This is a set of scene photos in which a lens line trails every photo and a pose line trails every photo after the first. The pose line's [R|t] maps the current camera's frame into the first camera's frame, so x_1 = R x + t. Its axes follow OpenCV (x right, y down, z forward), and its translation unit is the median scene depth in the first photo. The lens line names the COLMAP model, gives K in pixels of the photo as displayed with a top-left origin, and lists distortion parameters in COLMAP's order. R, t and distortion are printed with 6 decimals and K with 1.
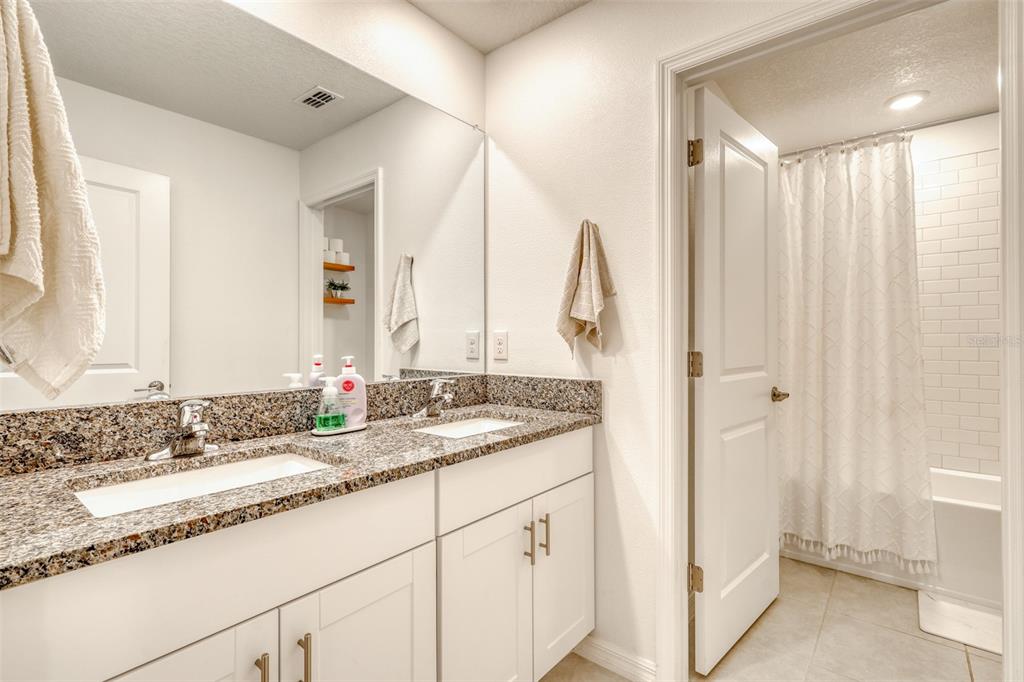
lens RADIAL K [[479.7, 0, 512.0], [0, 479.7, 341.0], [0, 0, 1]] dist [0.000009, 0.000094]
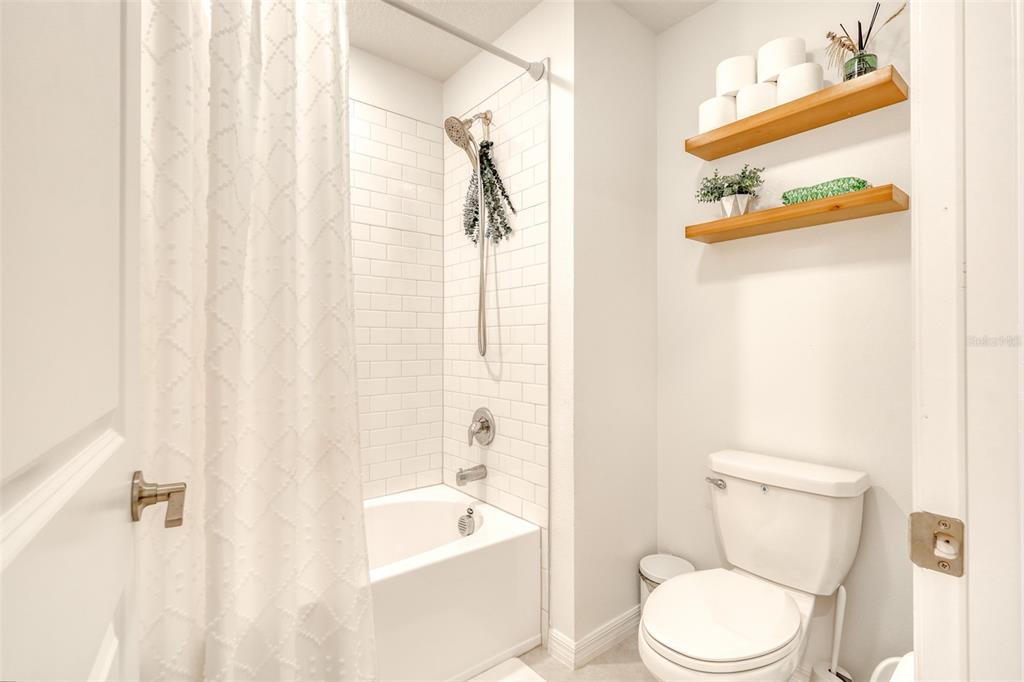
lens RADIAL K [[479.7, 0, 512.0], [0, 479.7, 341.0], [0, 0, 1]] dist [0.000009, 0.000094]
pose [[0.210282, 0.009240, 0.977597, 0.279148], [0.001529, 0.999951, -0.009781, 0.017008], [-0.977640, 0.003552, 0.210258, 0.649128]]
